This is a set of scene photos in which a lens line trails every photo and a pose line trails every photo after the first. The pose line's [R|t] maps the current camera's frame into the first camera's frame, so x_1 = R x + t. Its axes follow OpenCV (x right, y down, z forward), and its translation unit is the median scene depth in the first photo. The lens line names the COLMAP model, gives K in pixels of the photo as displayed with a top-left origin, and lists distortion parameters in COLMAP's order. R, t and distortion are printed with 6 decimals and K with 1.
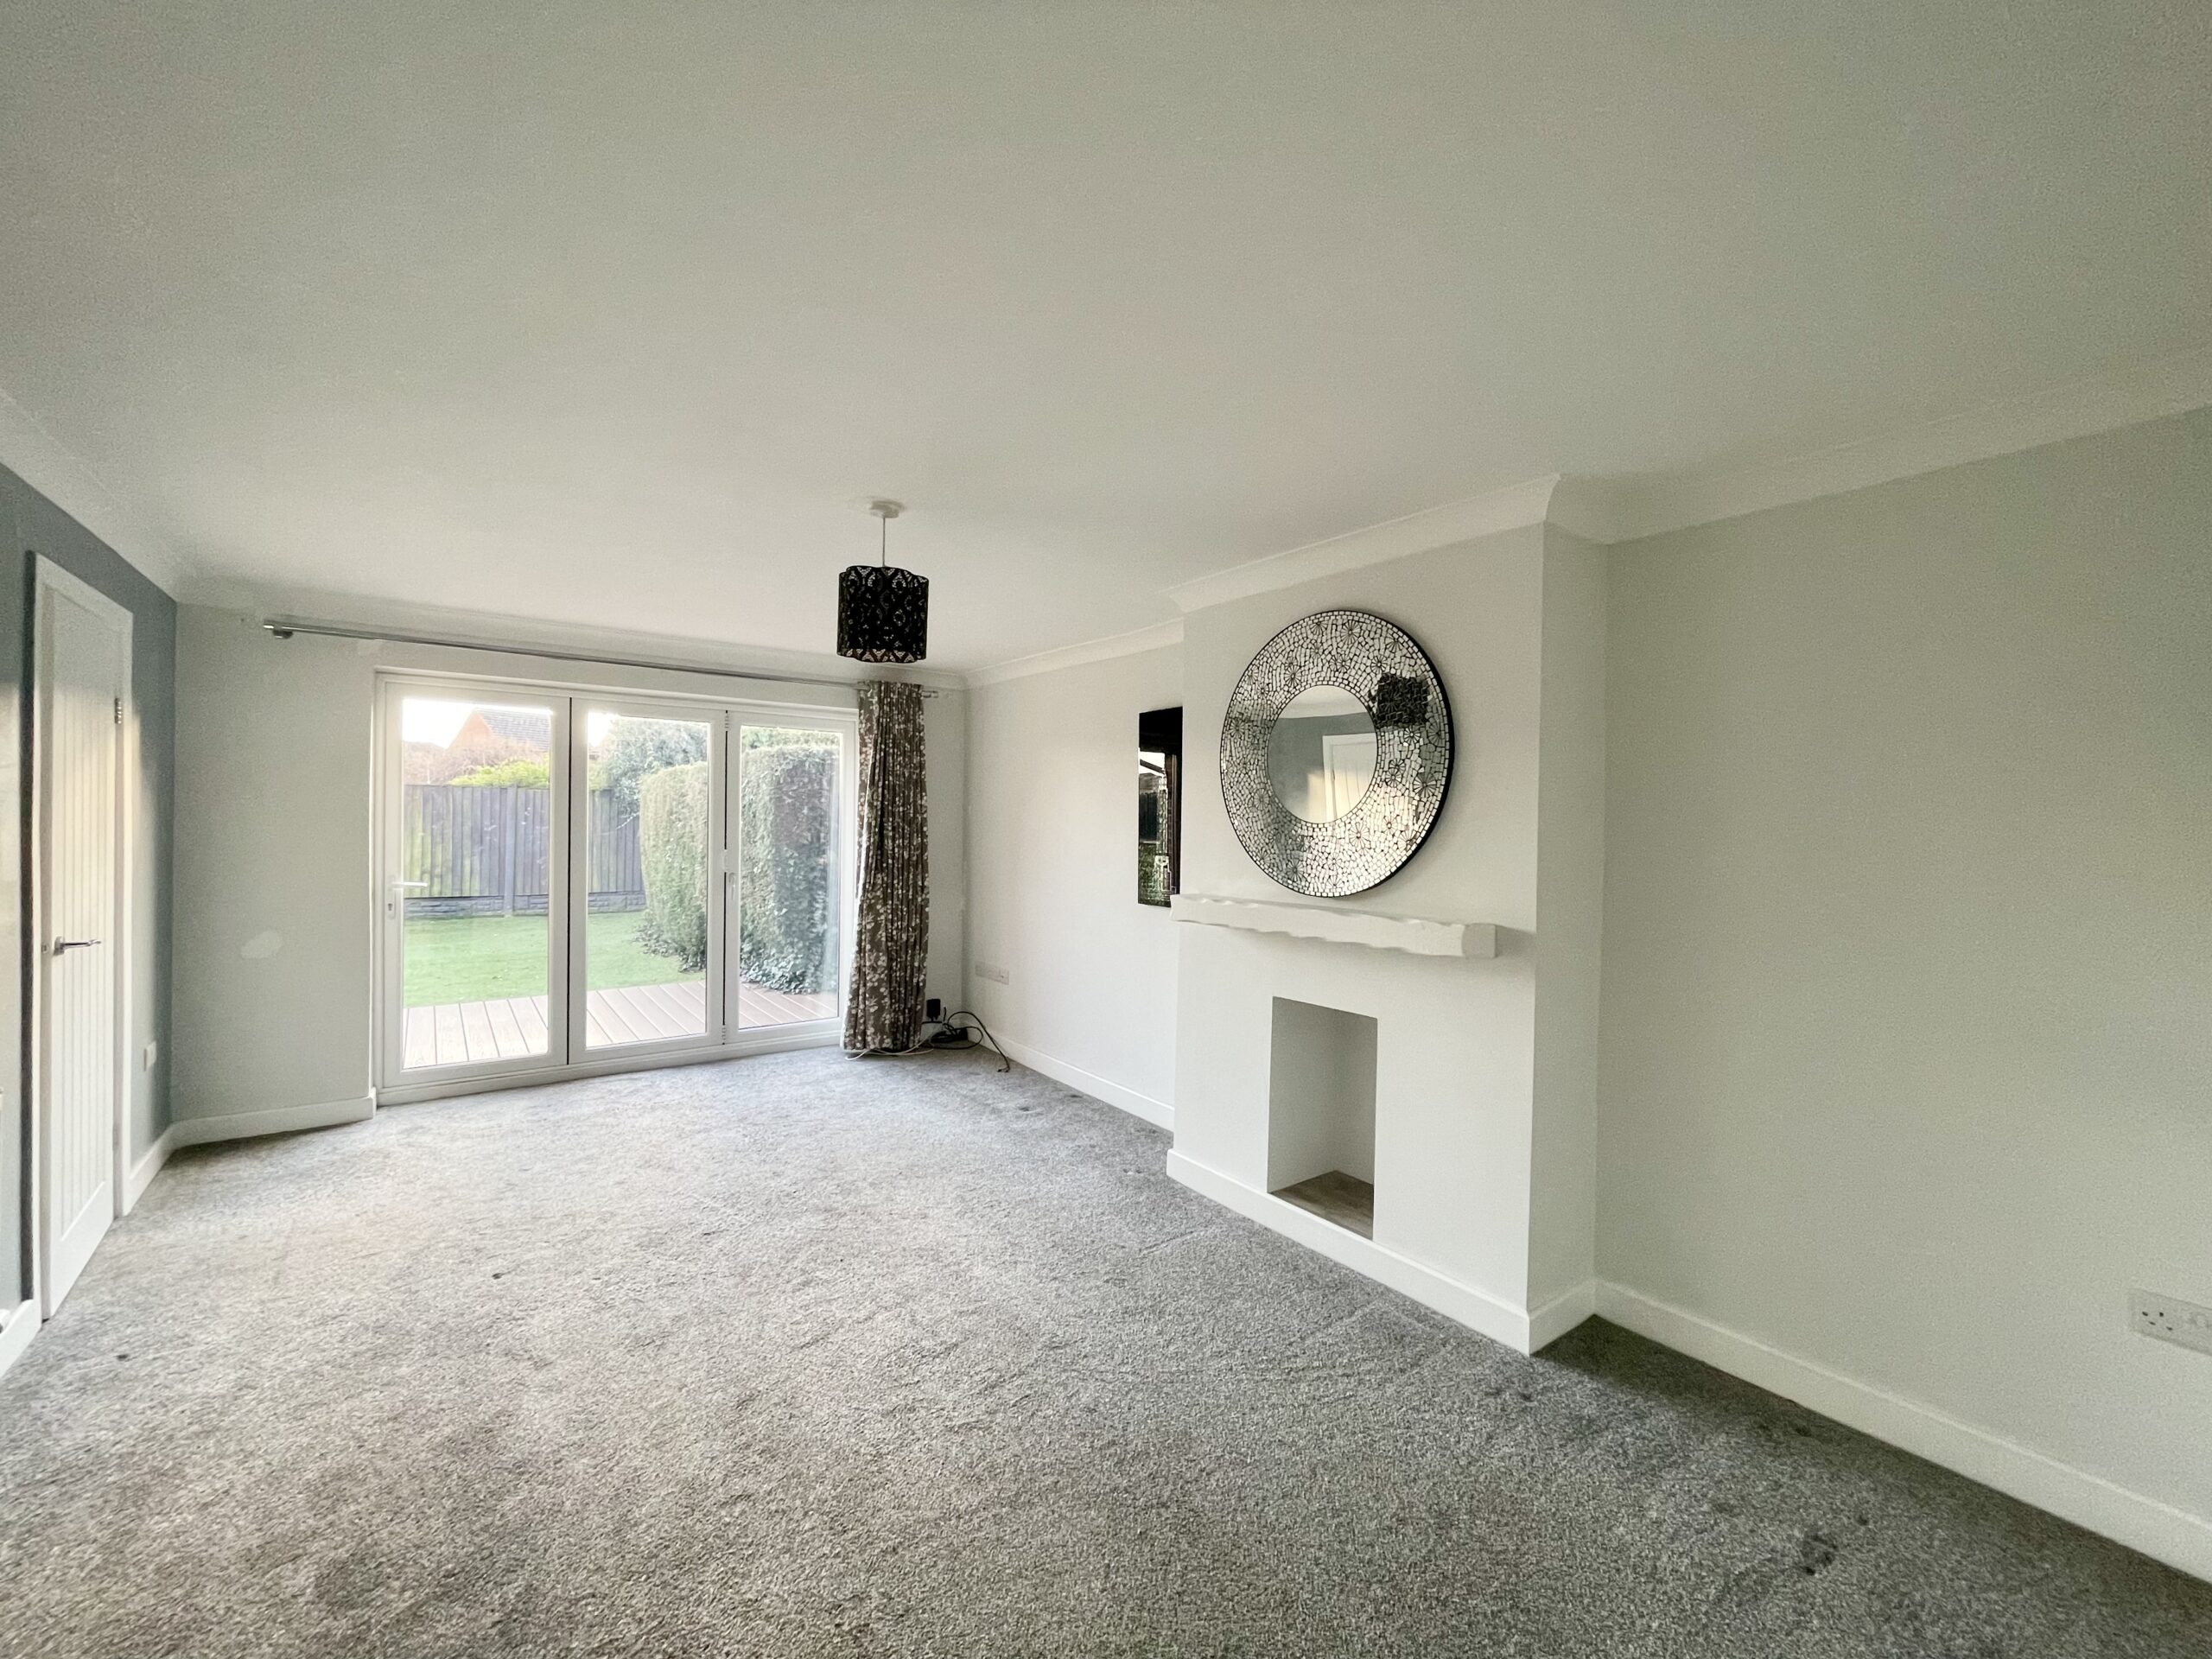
lens RADIAL K [[889.3, 0, 1103.7], [0, 889.3, 828.9], [0, 0, 1]] dist [-0.004064, 0.000336]
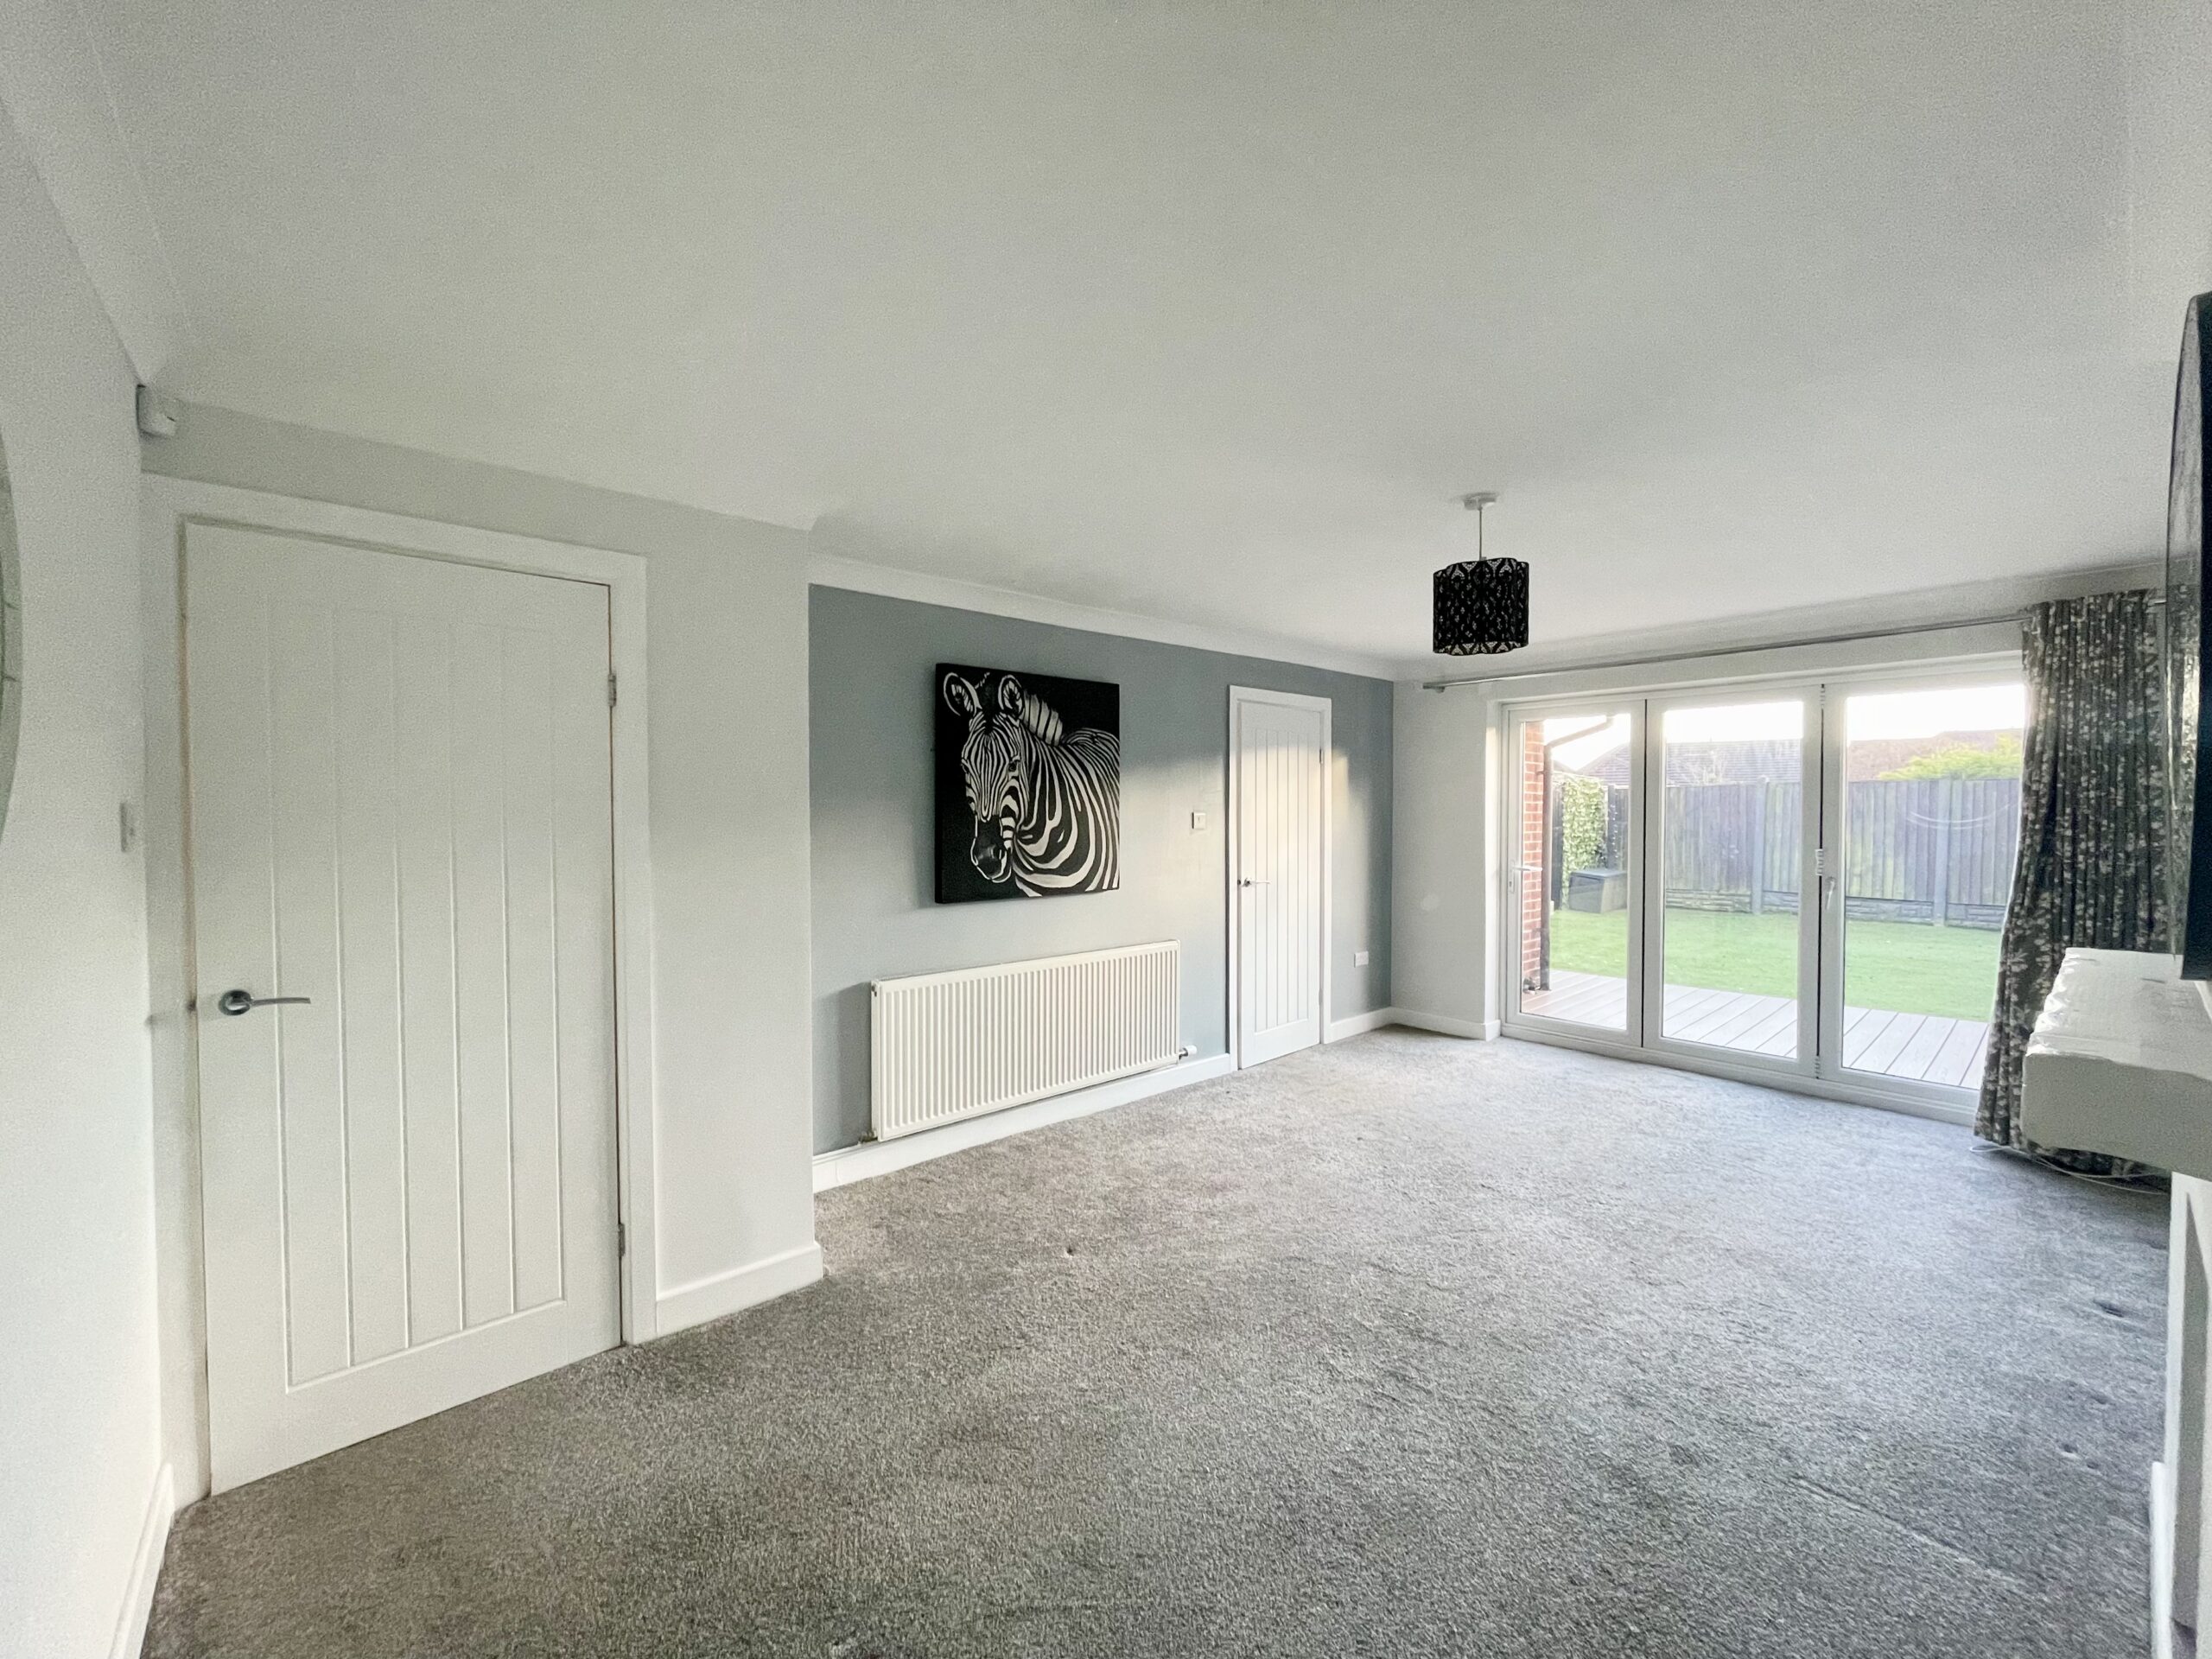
lens RADIAL K [[889.3, 0, 1102.9], [0, 889.3, 827.4], [0, 0, 1]] dist [-0.004064, 0.000336]
pose [[0.075417, 0.004498, -0.997142, 0.527506], [-0.004810, 0.999980, 0.004147, 0.003465], [0.997140, 0.004484, 0.075437, 0.368518]]
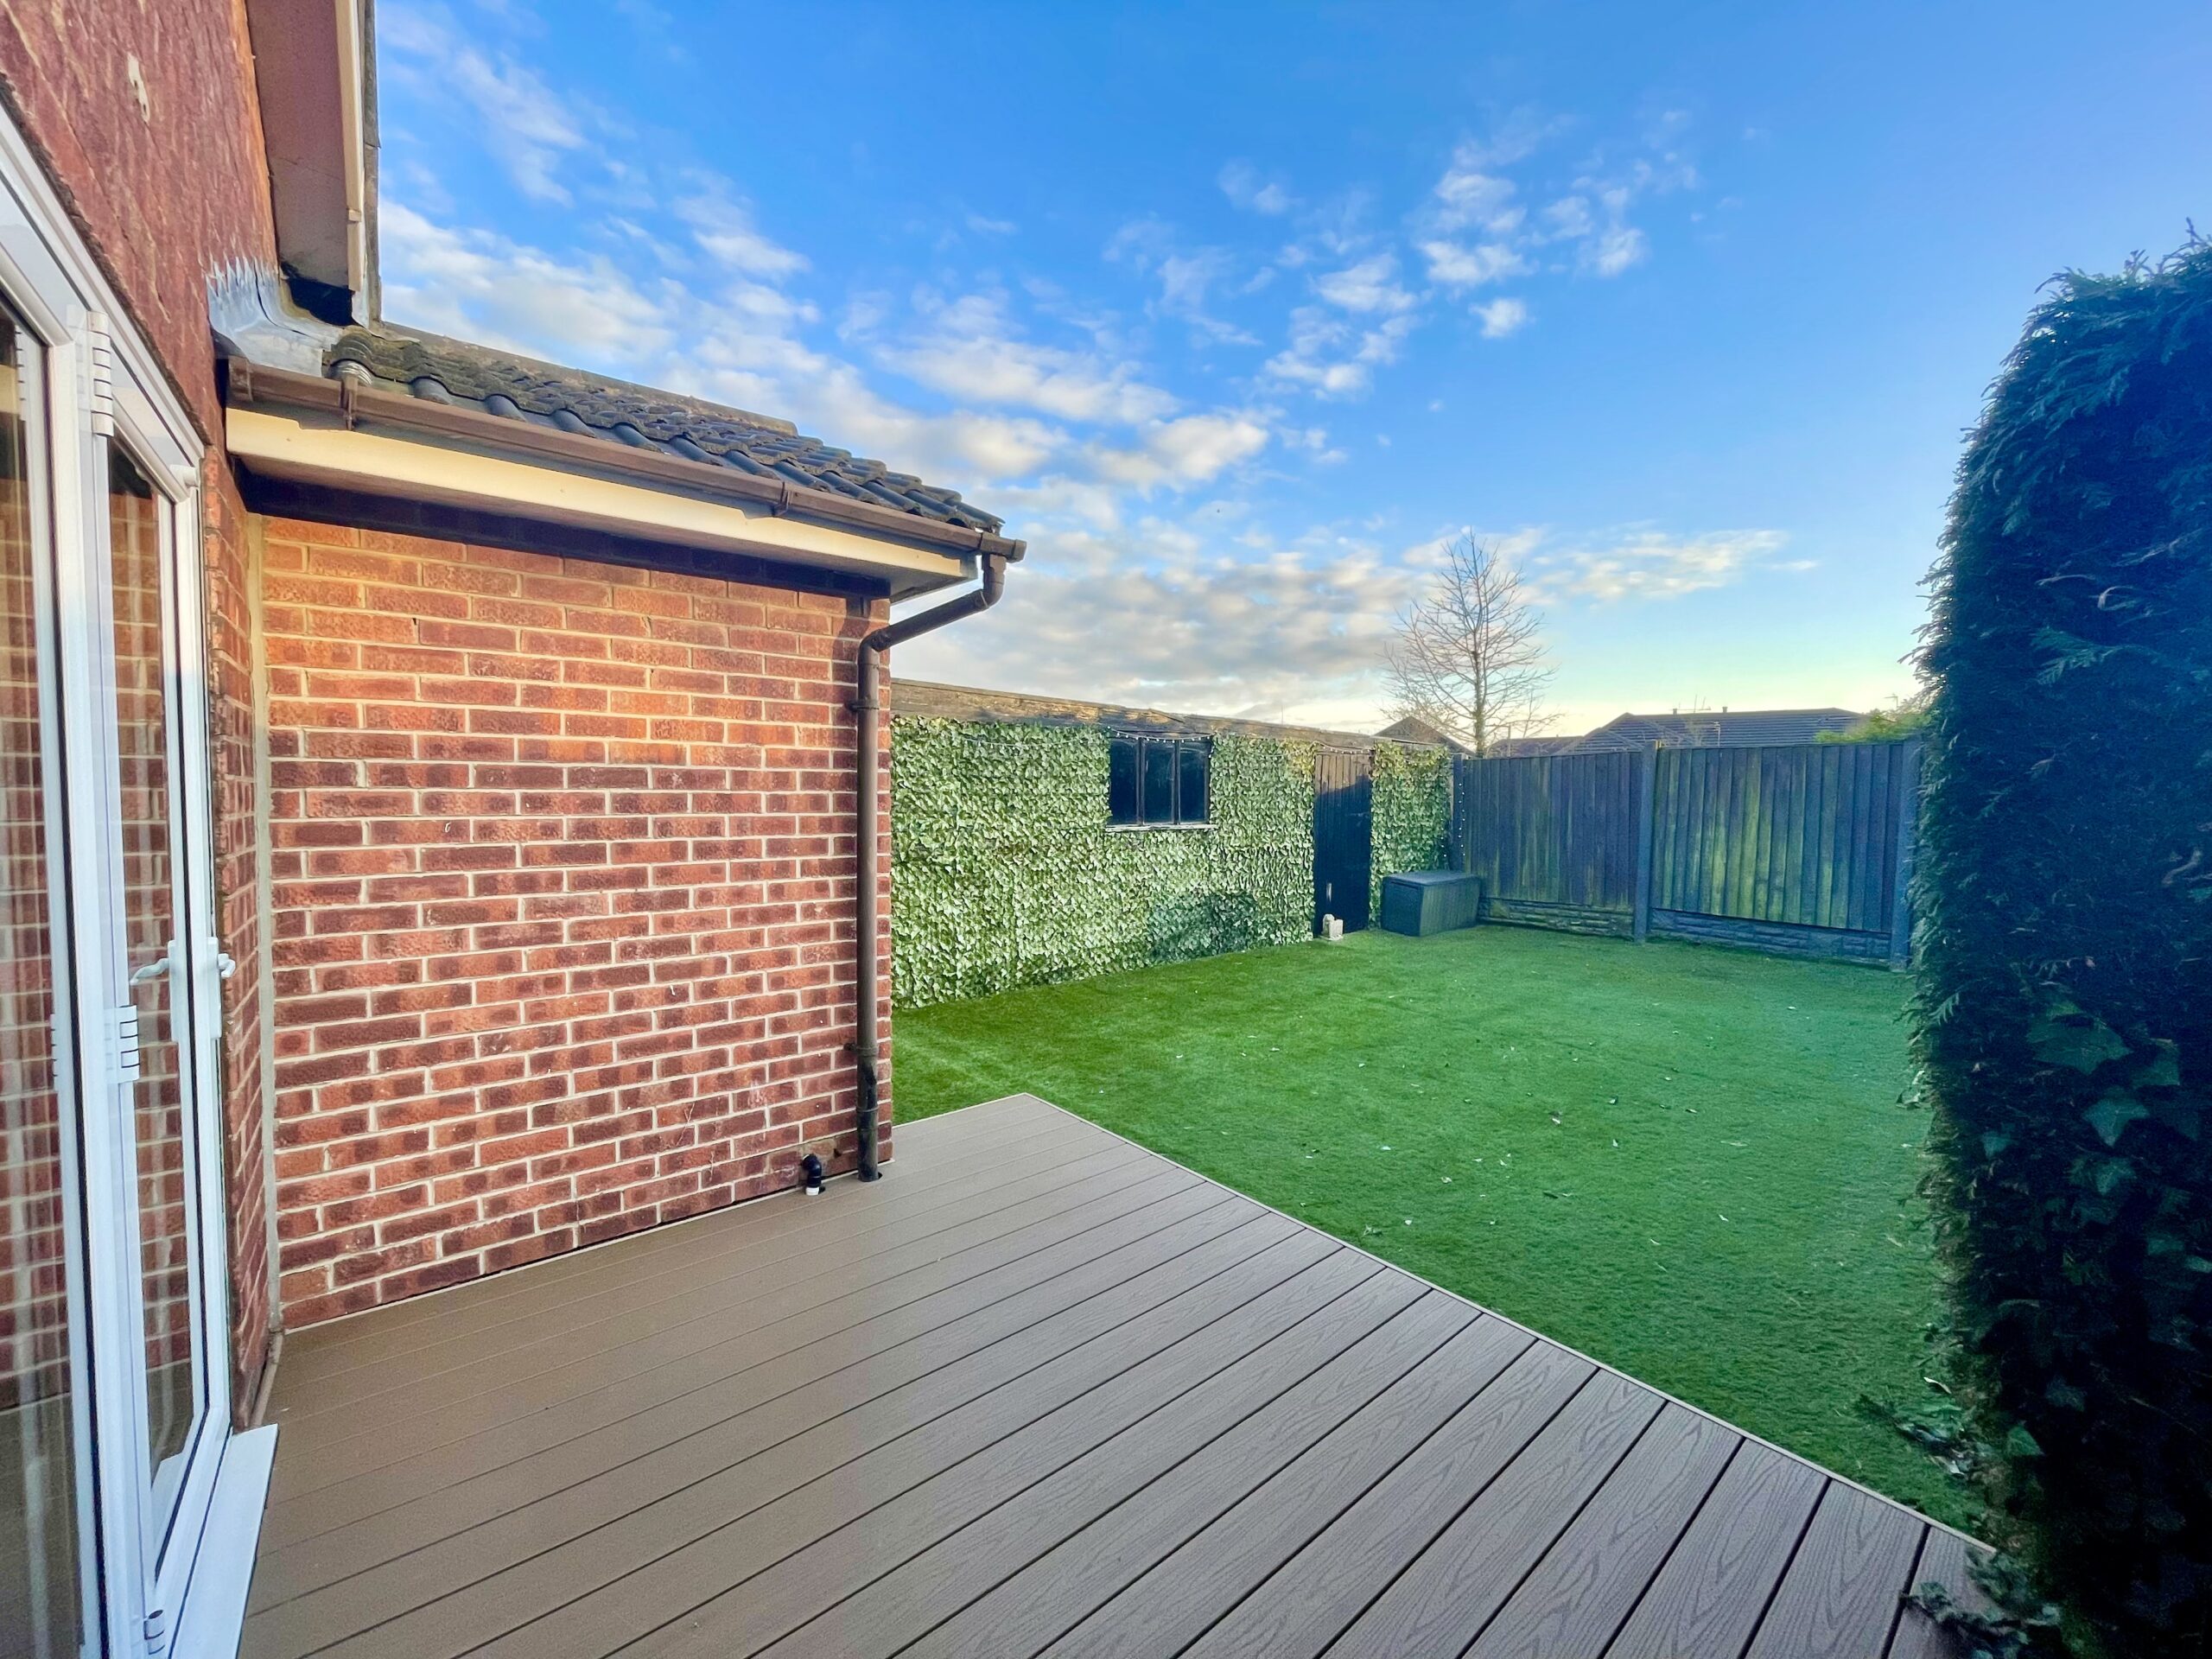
lens RADIAL K [[889.3, 0, 1103.8], [0, 889.3, 830.0], [0, 0, 1]] dist [-0.004064, 0.000336]
pose [[0.012777, 0.038665, -0.999171, -0.426813], [-0.002589, 0.999250, 0.038635, -0.043669], [0.999915, 0.002093, 0.012868, 1.763492]]
